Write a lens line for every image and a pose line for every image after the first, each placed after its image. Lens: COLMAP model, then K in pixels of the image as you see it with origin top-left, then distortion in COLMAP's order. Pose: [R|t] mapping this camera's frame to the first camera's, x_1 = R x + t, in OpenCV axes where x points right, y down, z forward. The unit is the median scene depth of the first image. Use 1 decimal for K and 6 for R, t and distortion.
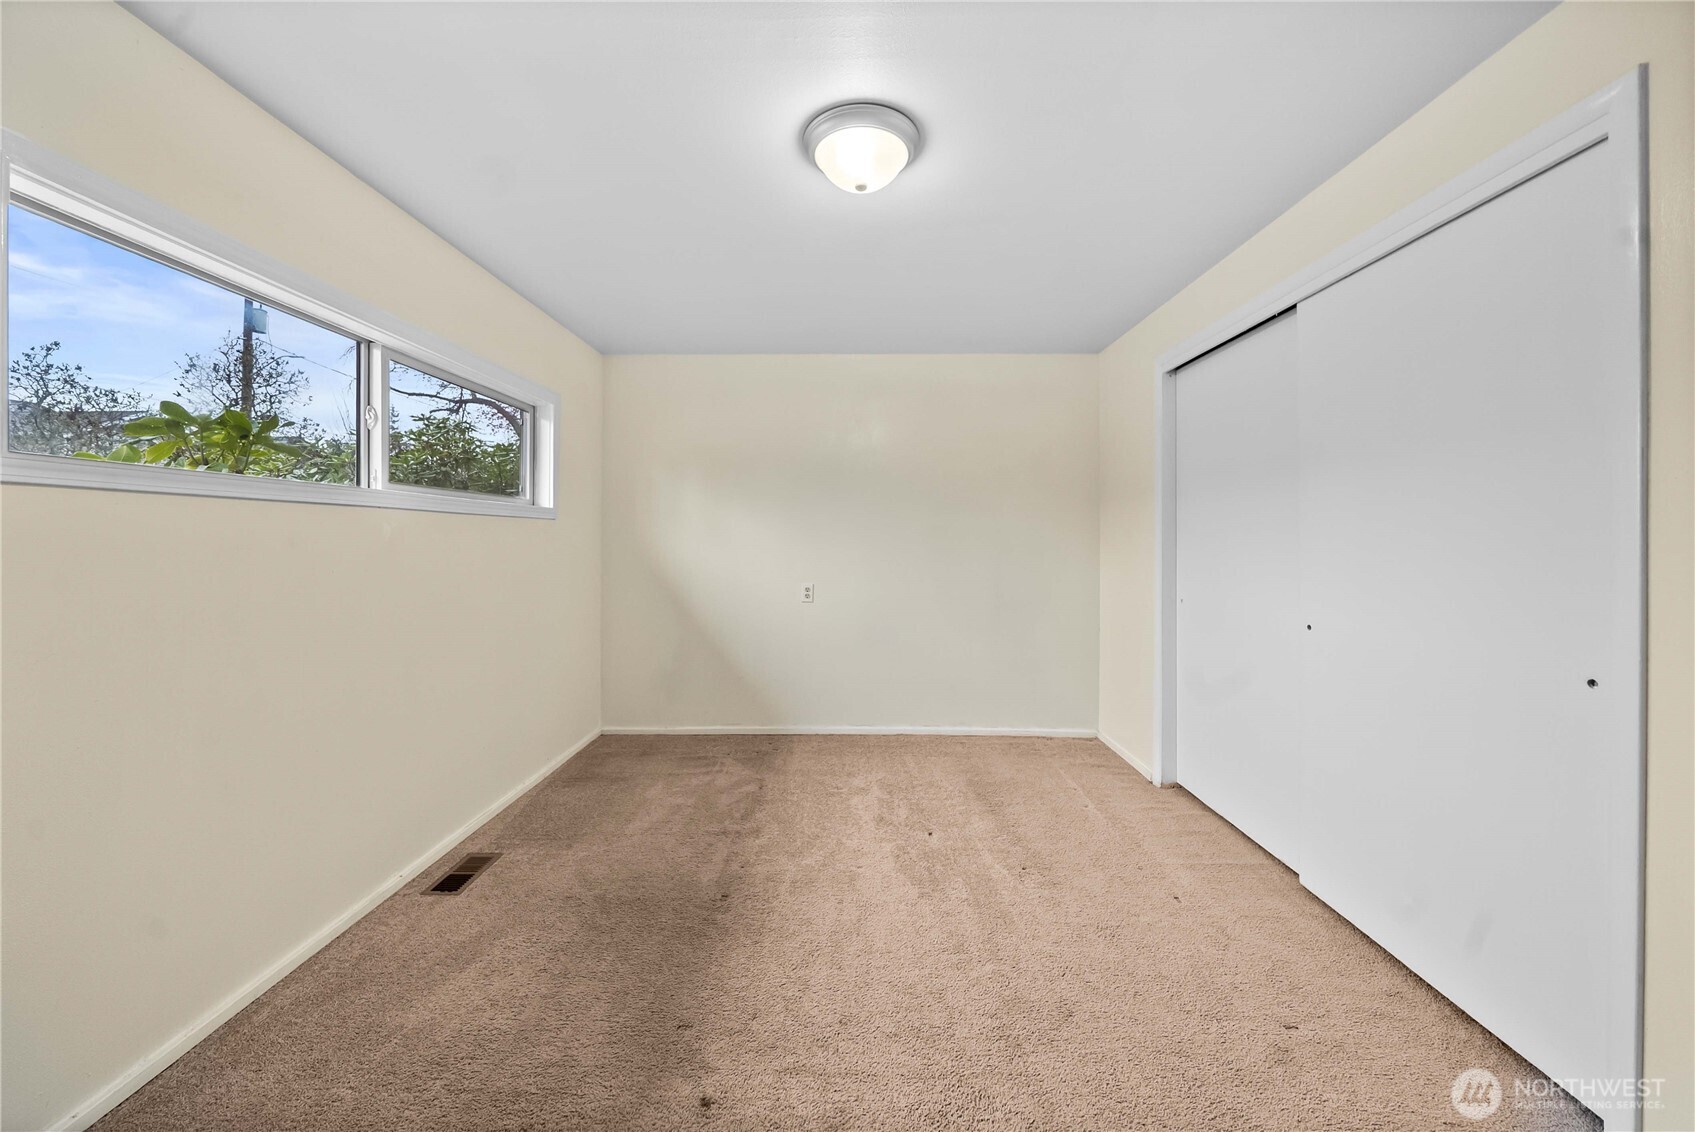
lens RADIAL K [[626.7, 0, 850.9], [0, 626.7, 534.9], [0, 0, 1]] dist [0.001028, -0.002591]
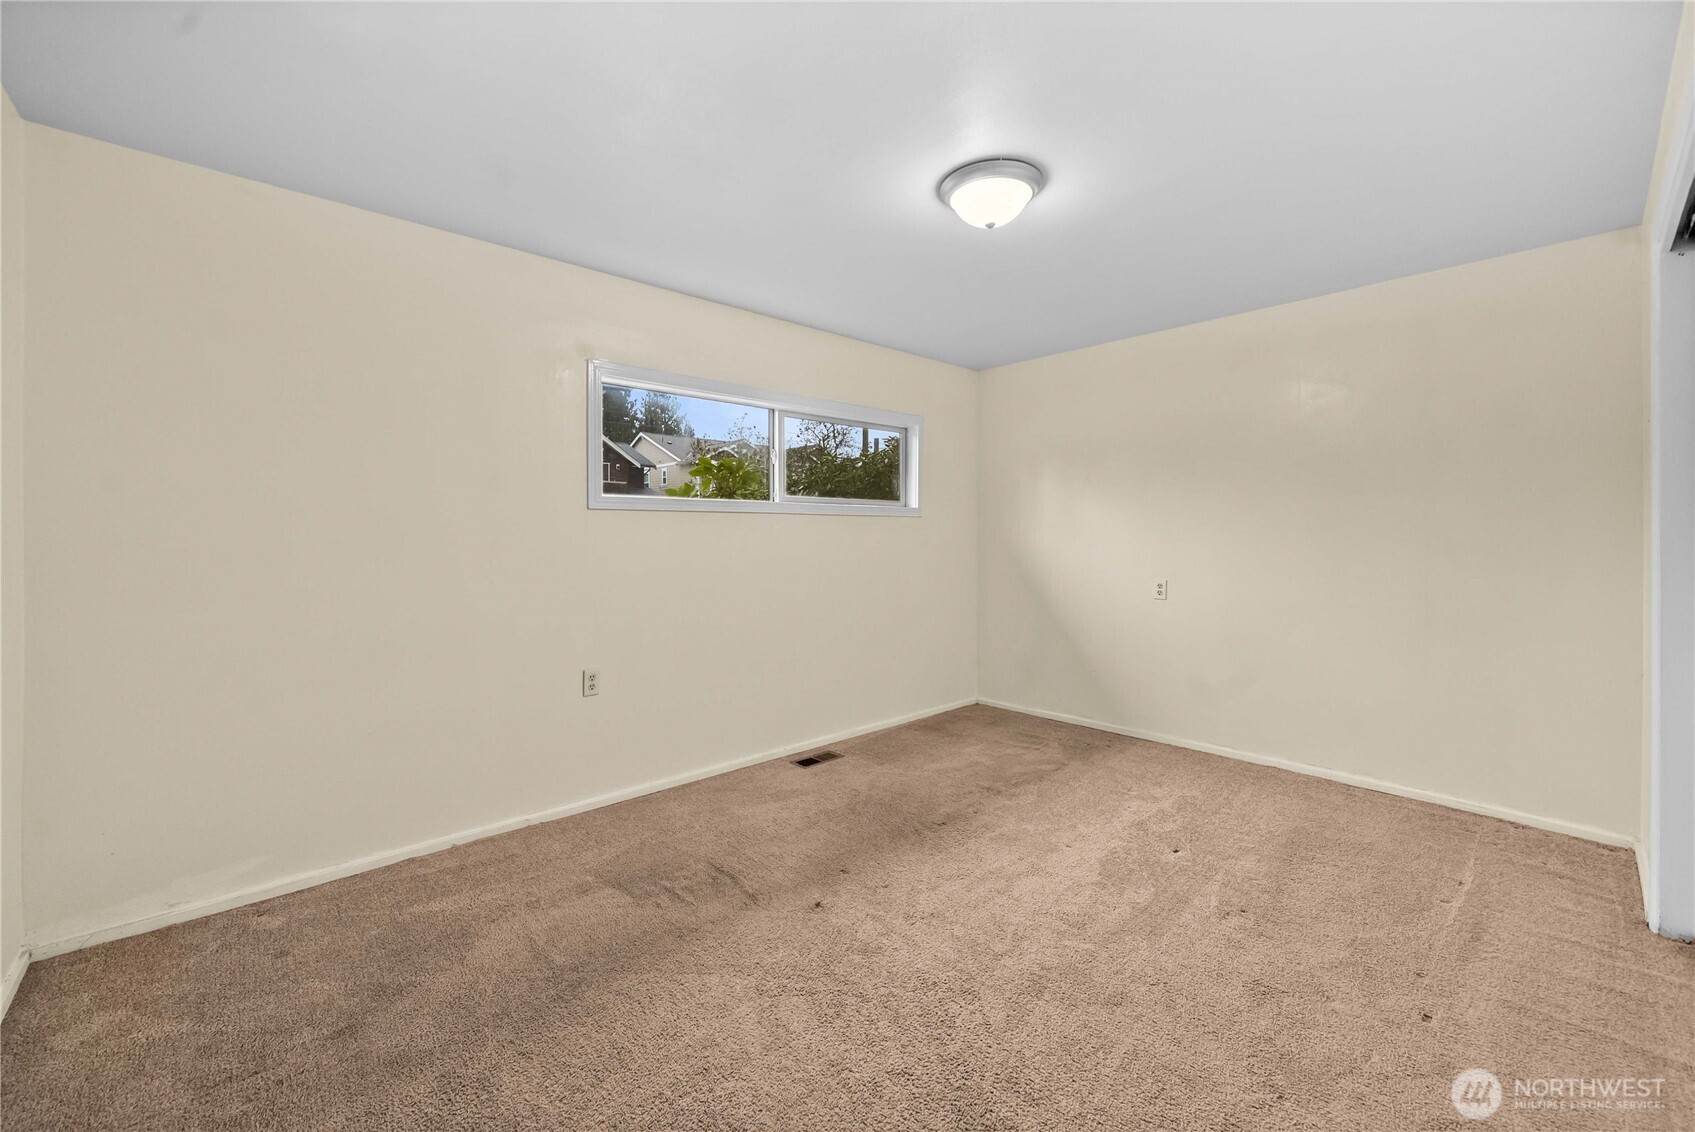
lens RADIAL K [[678.7, 0, 842.6], [0, 678.7, 523.6], [0, 0, 1]] dist [-0.002765, -0.000307]
pose [[0.679094, -0.014390, -0.733910, 0.439476], [0.008171, 0.999894, -0.012044, 0.004554], [0.734006, 0.002182, 0.679140, -0.028648]]
